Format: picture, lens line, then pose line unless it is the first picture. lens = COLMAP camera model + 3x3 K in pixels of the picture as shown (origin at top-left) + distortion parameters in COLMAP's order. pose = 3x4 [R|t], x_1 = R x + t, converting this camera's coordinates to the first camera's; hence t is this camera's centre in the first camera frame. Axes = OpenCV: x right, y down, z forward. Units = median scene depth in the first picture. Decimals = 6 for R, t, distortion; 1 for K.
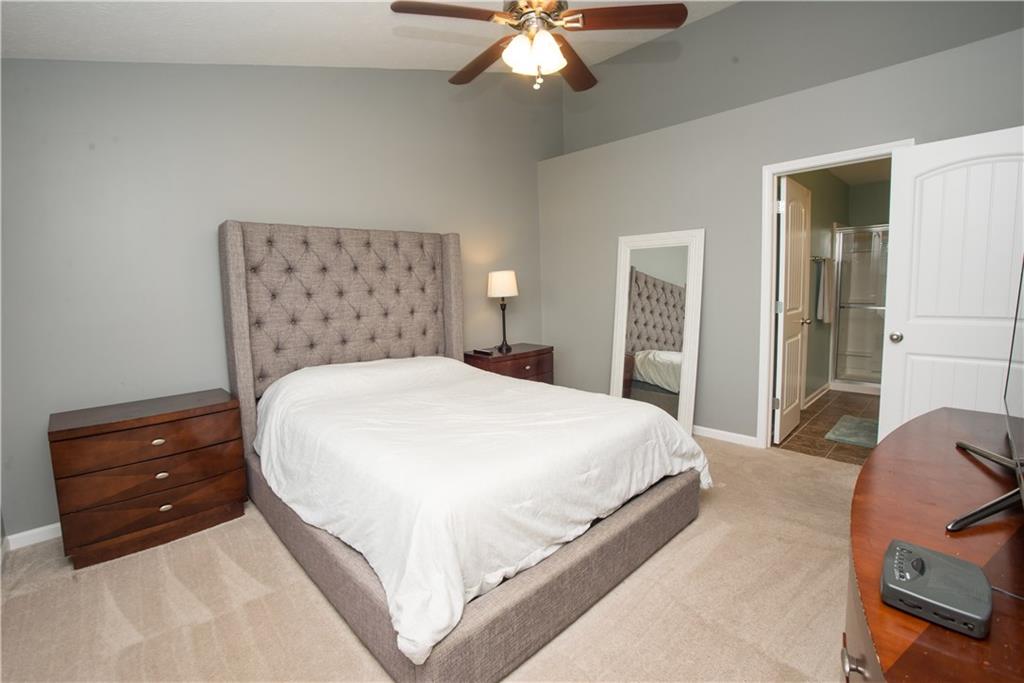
lens RADIAL K [[451.5, 0, 512.0], [0, 451.5, 341.5], [0, 0, 1]] dist [-0.063384, 0.021046]
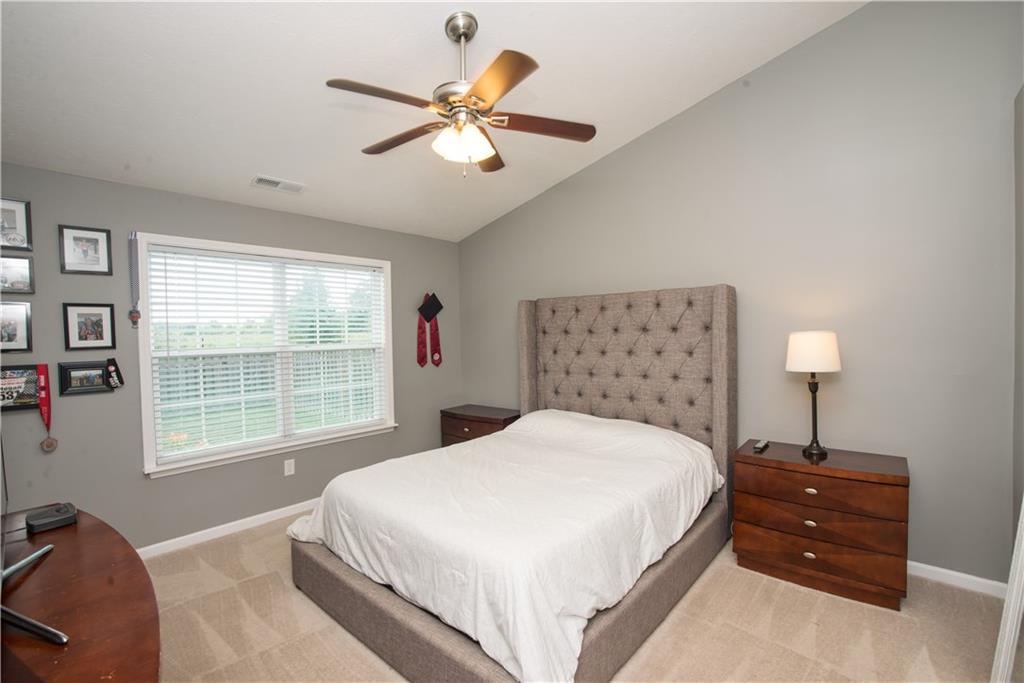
lens RADIAL K [[452.7, 0, 512.0], [0, 452.7, 341.5], [0, 0, 1]] dist [-0.062810, -0.014036]
pose [[0.130578, 0.016334, -0.991303, 0.572361], [-0.143156, 0.989697, -0.002550, -0.081889], [0.981048, 0.142244, 0.131571, 0.515602]]
